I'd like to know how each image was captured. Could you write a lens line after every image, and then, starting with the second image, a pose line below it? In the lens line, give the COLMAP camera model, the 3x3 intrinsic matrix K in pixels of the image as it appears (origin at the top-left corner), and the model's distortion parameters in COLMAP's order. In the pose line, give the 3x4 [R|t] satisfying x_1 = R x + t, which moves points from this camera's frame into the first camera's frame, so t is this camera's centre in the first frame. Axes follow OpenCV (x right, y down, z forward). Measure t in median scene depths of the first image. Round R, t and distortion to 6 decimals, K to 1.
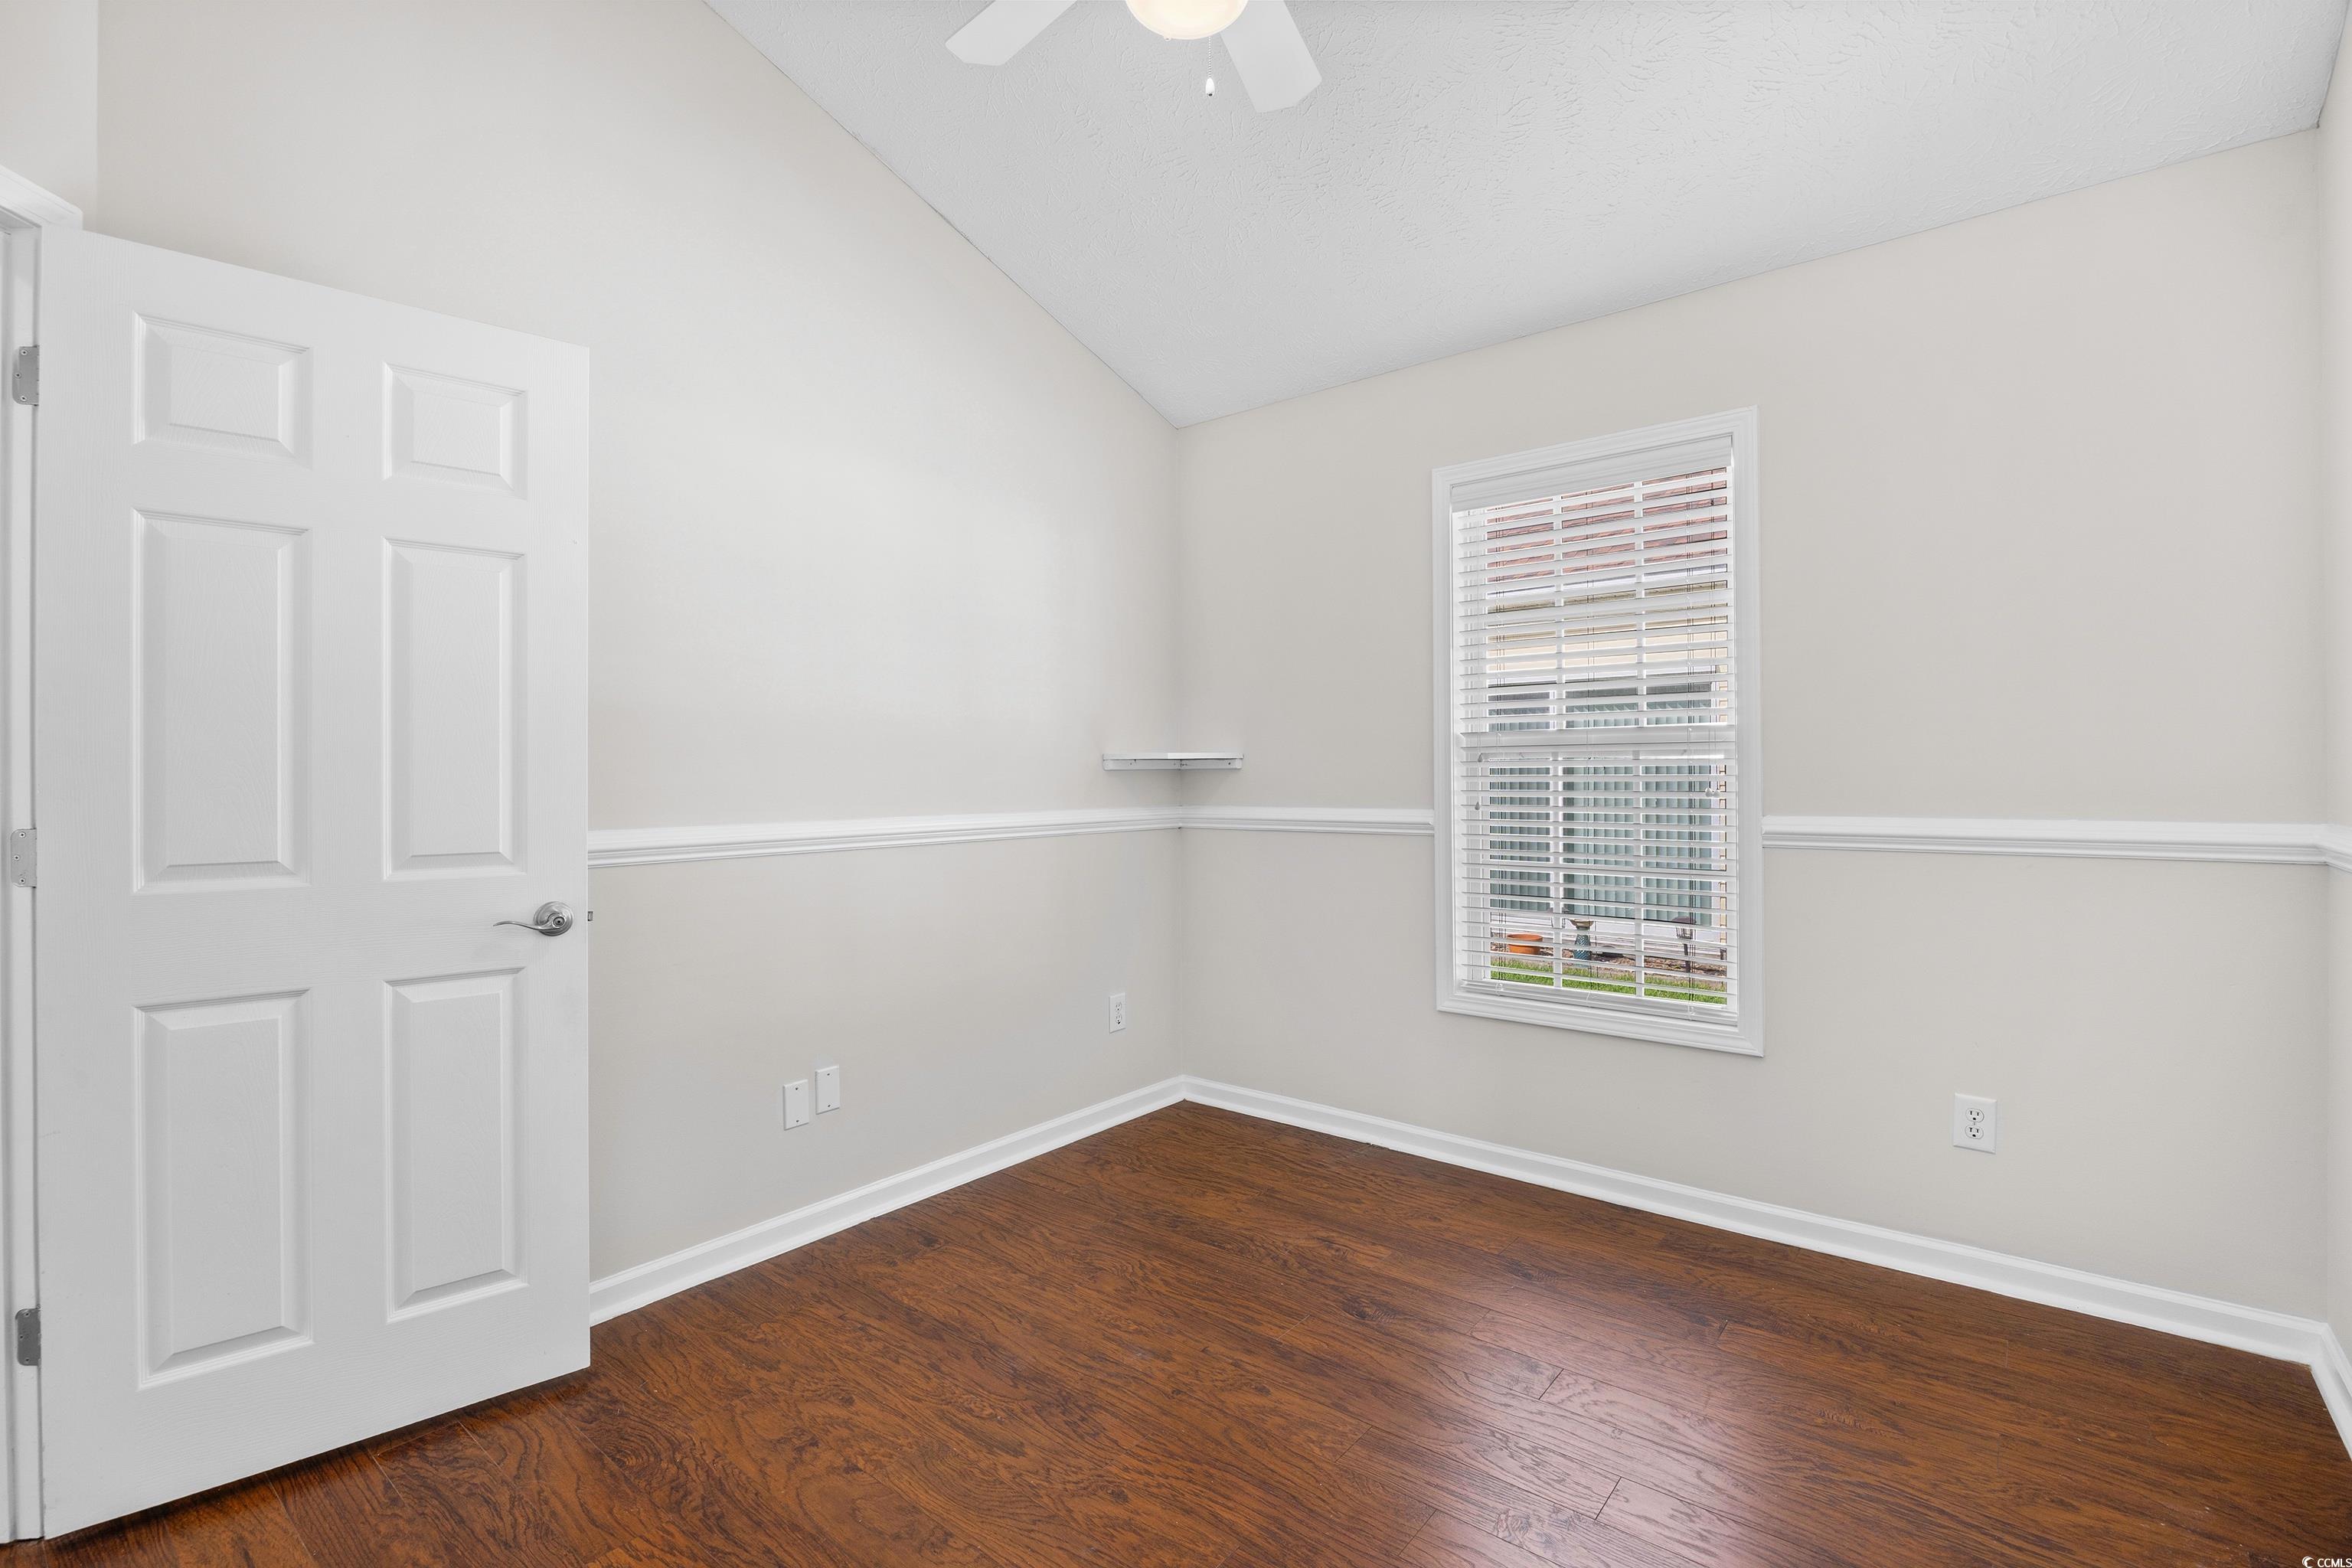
lens RADIAL K [[1072.0, 0, 1177.0], [0, 1072.0, 777.3], [0, 0, 1]] dist [-0.010758, 0.000155]
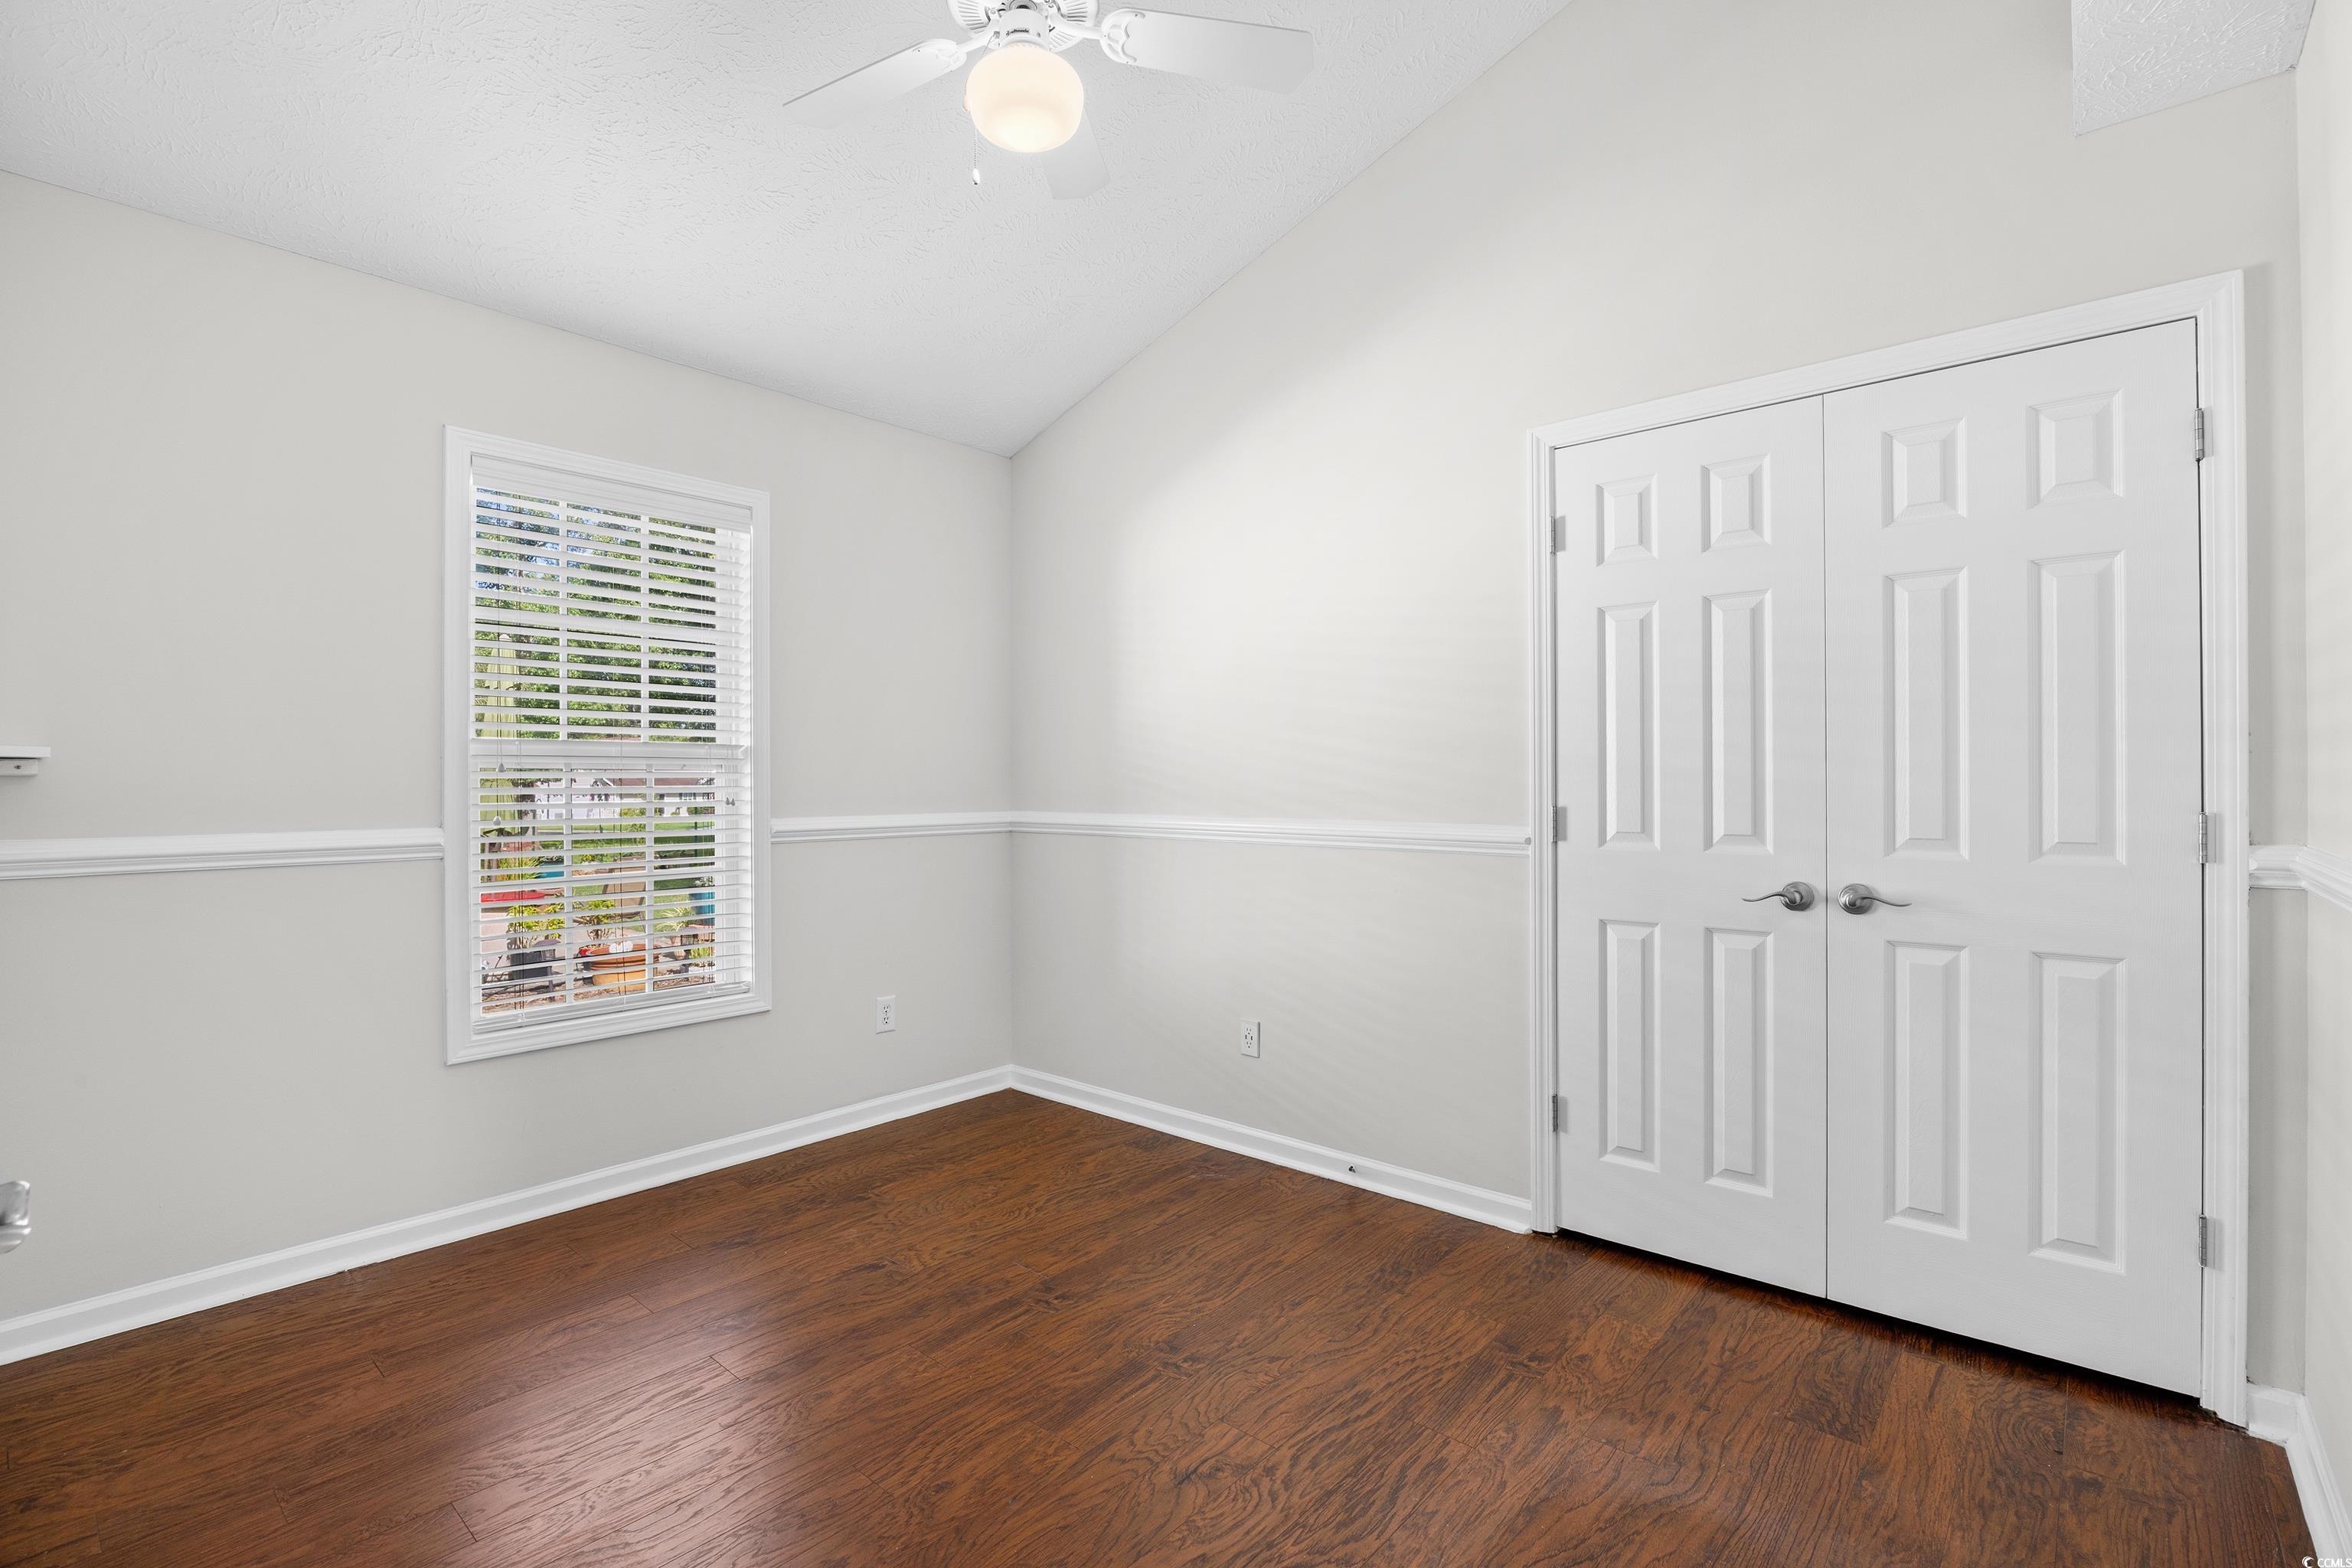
lens RADIAL K [[1072.0, 0, 1178.6], [0, 1072.0, 775.6], [0, 0, 1]] dist [-0.010758, 0.000155]
pose [[0.027981, 0.010997, 0.999548, -0.638648], [0.003101, 0.999934, -0.011088, 0.000495], [-0.999604, 0.003410, 0.027945, 0.437700]]
